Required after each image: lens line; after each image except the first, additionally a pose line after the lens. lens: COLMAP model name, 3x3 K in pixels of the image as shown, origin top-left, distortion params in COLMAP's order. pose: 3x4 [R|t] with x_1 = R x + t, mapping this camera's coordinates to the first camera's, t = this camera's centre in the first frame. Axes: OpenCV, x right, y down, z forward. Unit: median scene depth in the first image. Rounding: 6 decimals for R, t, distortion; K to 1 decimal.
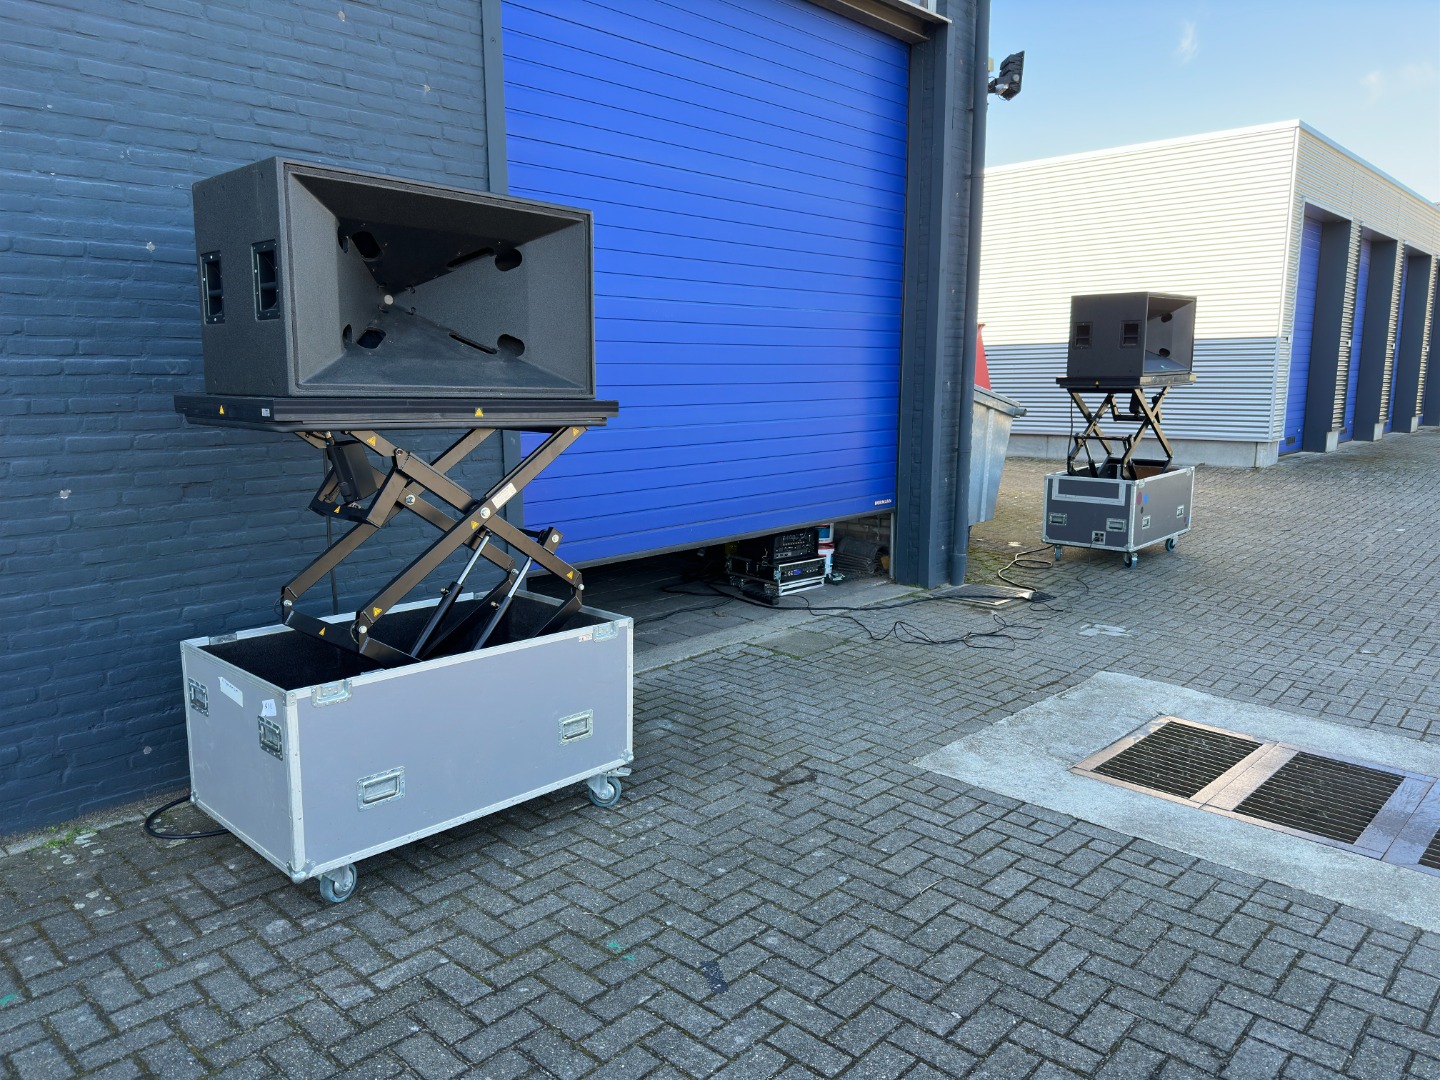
lens RADIAL K [[1020.4, 0, 720.0], [0, 1020.4, 540.0], [0, 0, 1]] dist [0.054498, -0.064401]
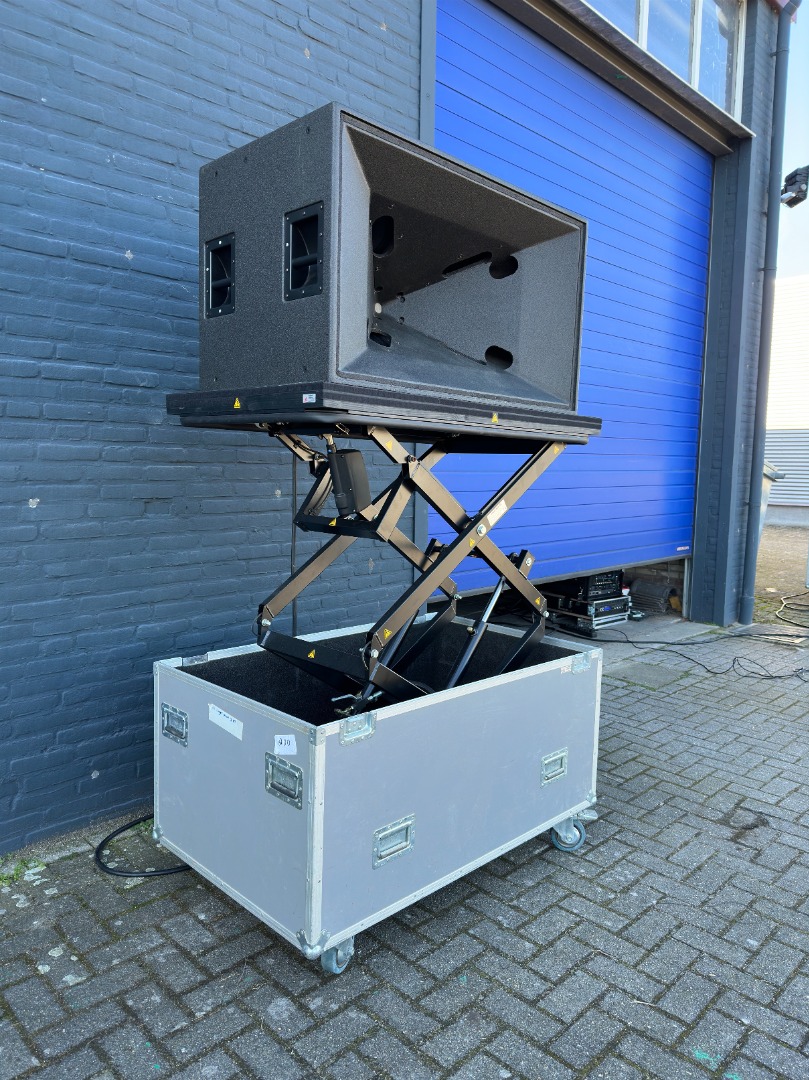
lens RADIAL K [[765.3, 0, 404.5], [0, 765.3, 540.0], [0, 0, 1]] dist [0.054498, -0.064401]
pose [[0.999460, 0.021514, -0.024851, -0.271380], [-0.022990, 0.997889, -0.060729, 0.024937], [0.023492, 0.061268, 0.997845, 0.295300]]
